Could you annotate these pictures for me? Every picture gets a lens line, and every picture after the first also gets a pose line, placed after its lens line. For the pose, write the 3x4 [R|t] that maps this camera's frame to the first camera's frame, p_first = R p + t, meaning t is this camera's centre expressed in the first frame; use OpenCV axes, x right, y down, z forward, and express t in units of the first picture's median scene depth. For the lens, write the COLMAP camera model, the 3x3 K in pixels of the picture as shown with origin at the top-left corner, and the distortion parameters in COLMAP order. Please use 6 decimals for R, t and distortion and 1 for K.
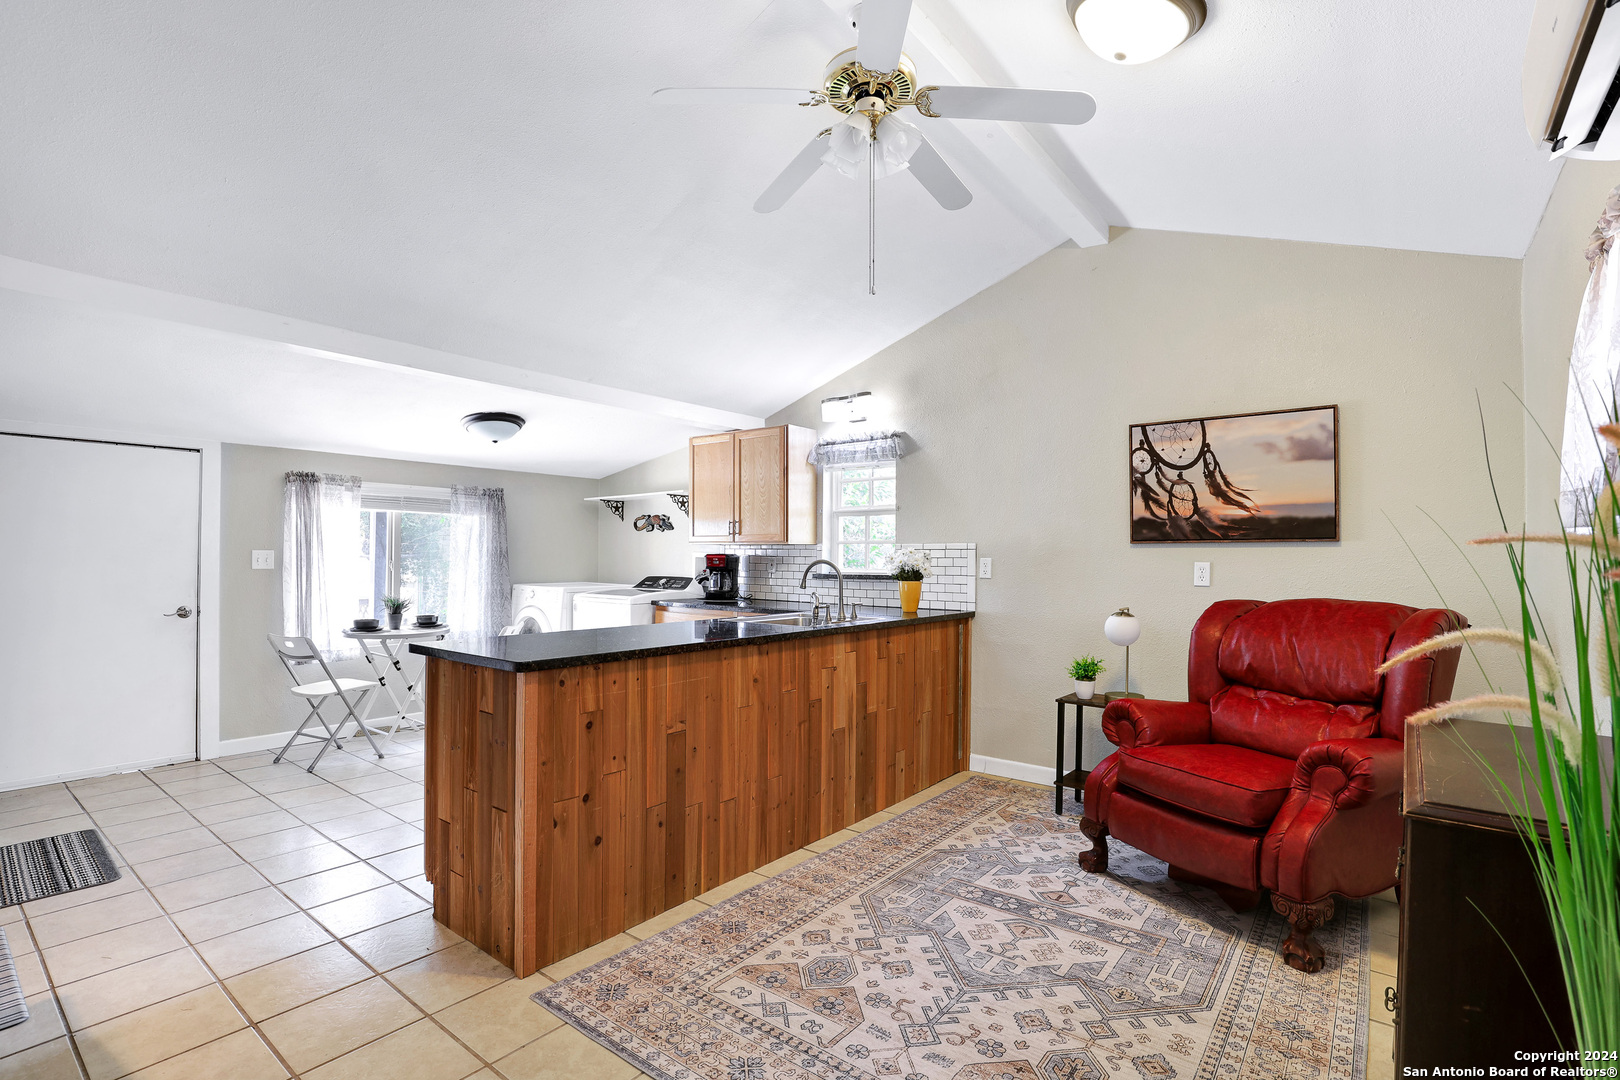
lens RADIAL K [[771.5, 0, 807.8], [0, 771.5, 550.7], [0, 0, 1]] dist [-0.026848, 0.000217]
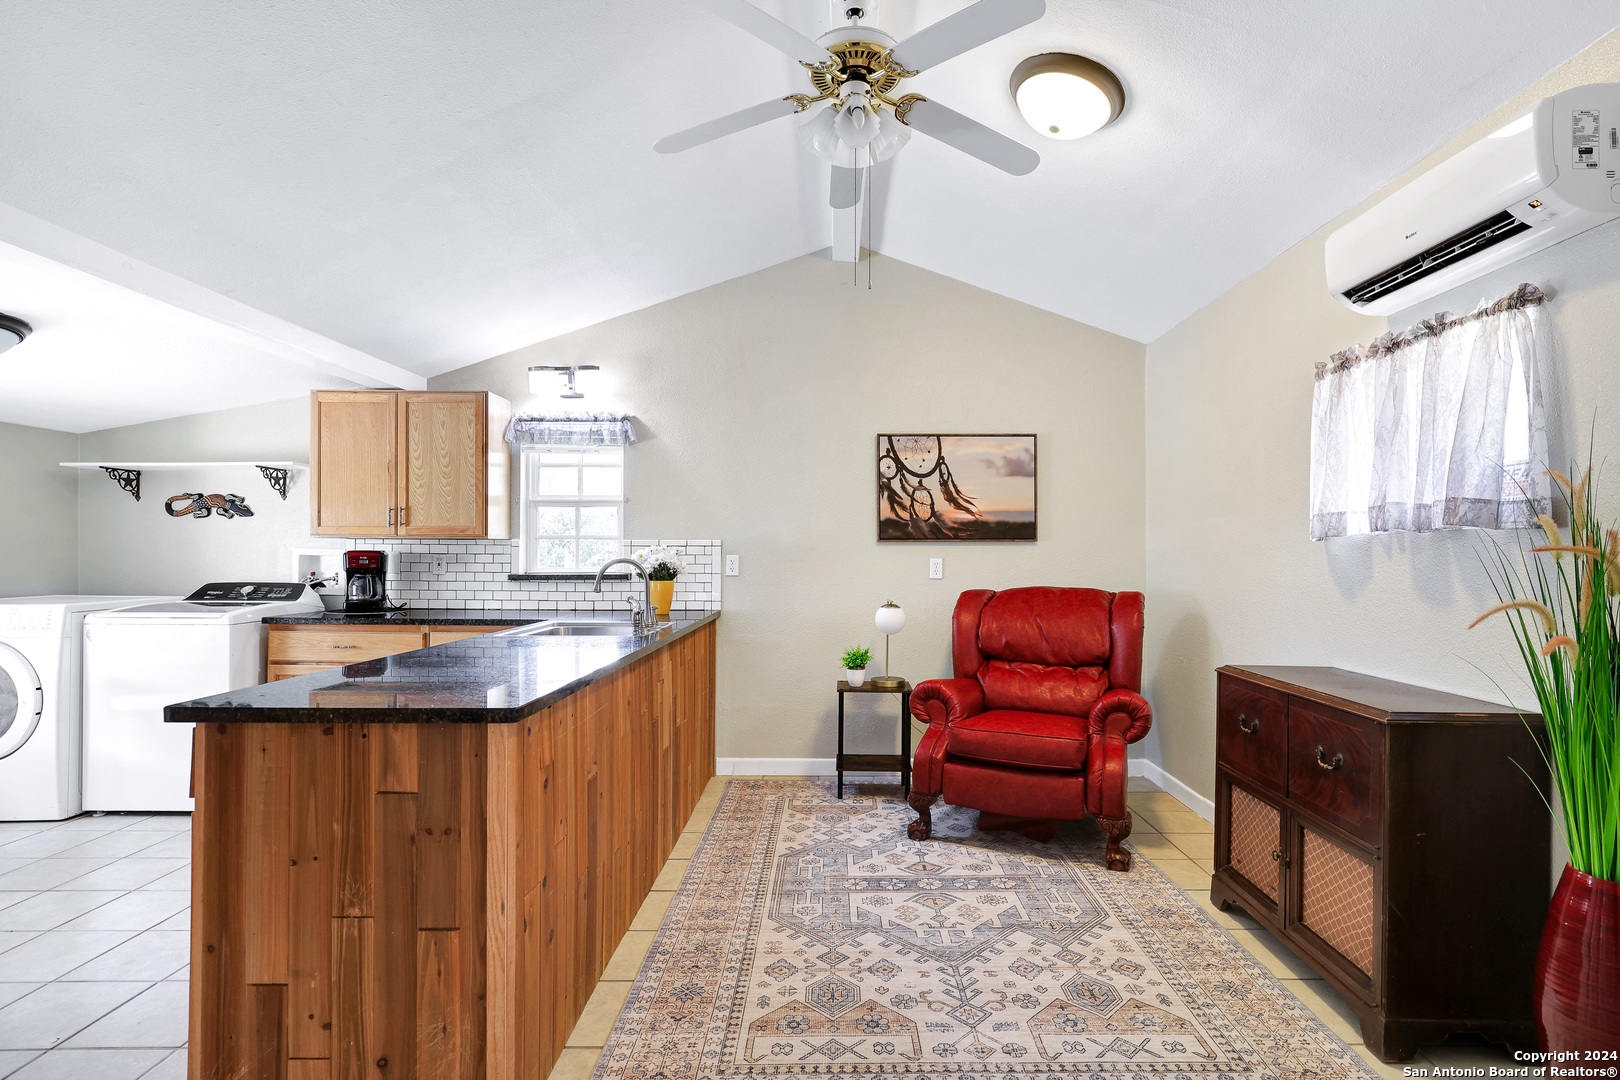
lens RADIAL K [[807.5, 0, 854.7], [0, 807.5, 550.0], [0, 0, 1]] dist [-0.003785, -0.000604]
pose [[0.774179, -0.000903, 0.632966, -0.358767], [-0.003522, 0.999977, 0.005735, -0.004155], [-0.632957, -0.006669, 0.774159, 0.131854]]
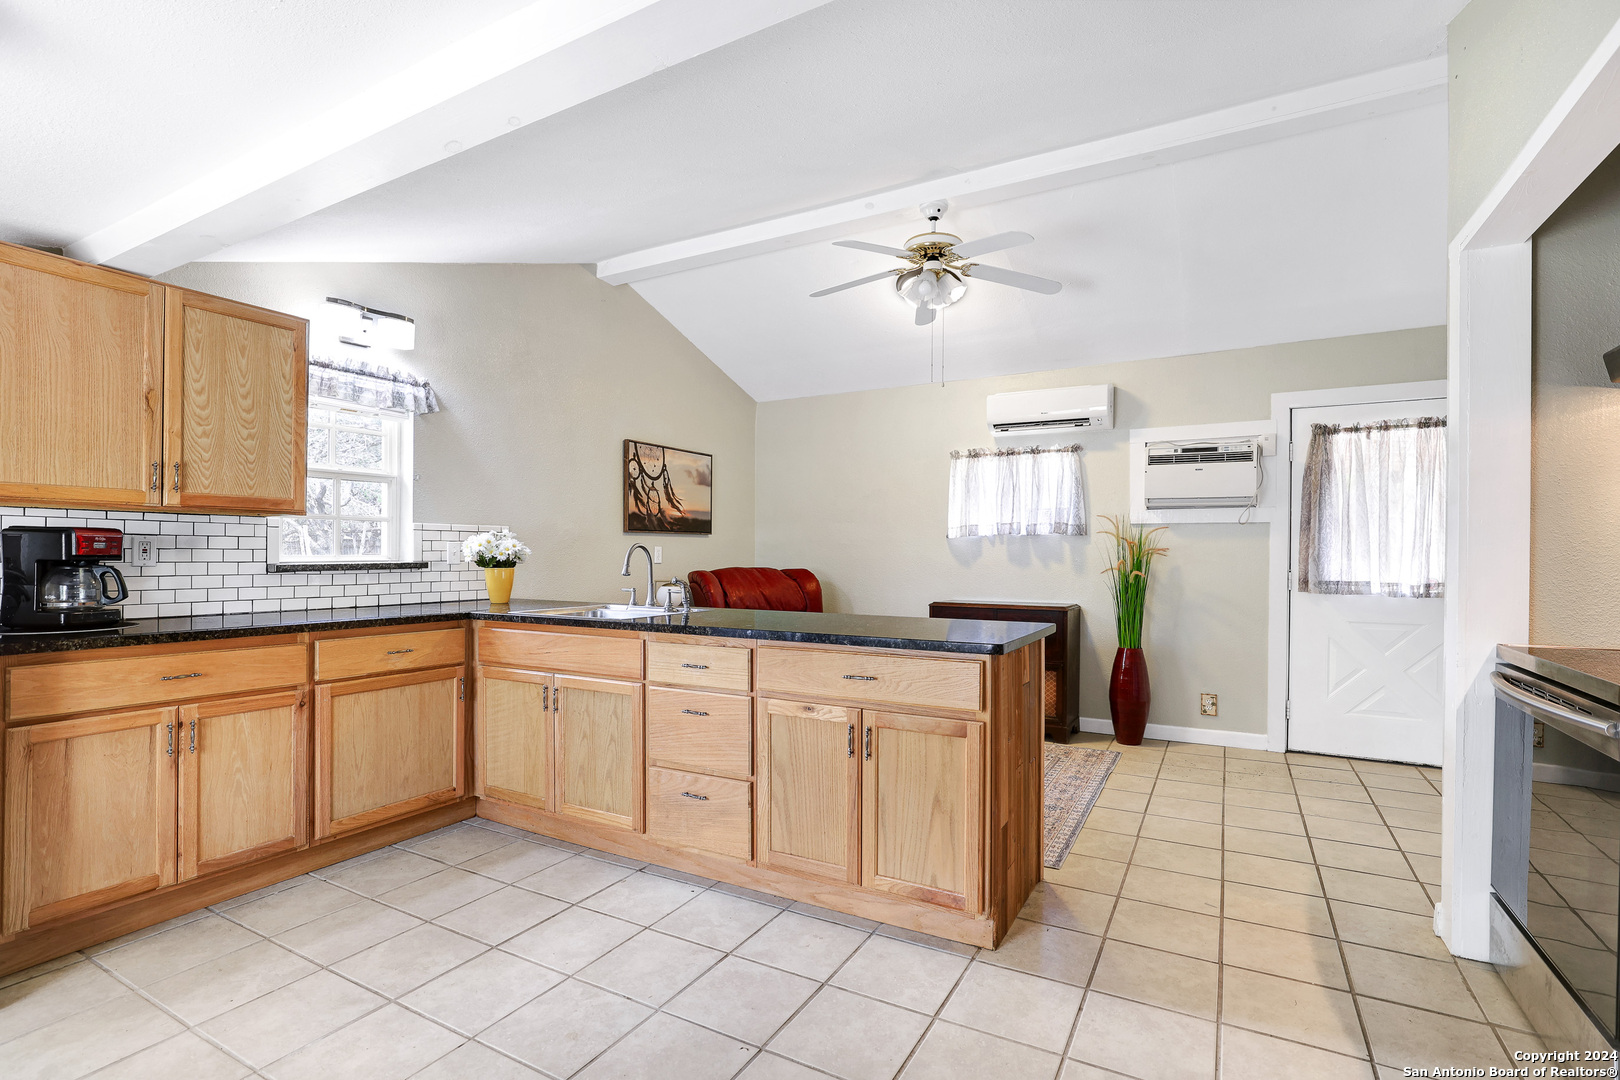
lens RADIAL K [[748.0, 0, 812.7], [0, 748.0, 555.3], [0, 0, 1]] dist [-0.001868, 0.000042]
pose [[-0.163762, -0.011962, 0.986427, -0.917456], [-0.016534, 0.999819, 0.009380, 0.013722], [-0.986361, -0.014774, -0.163930, 0.952660]]
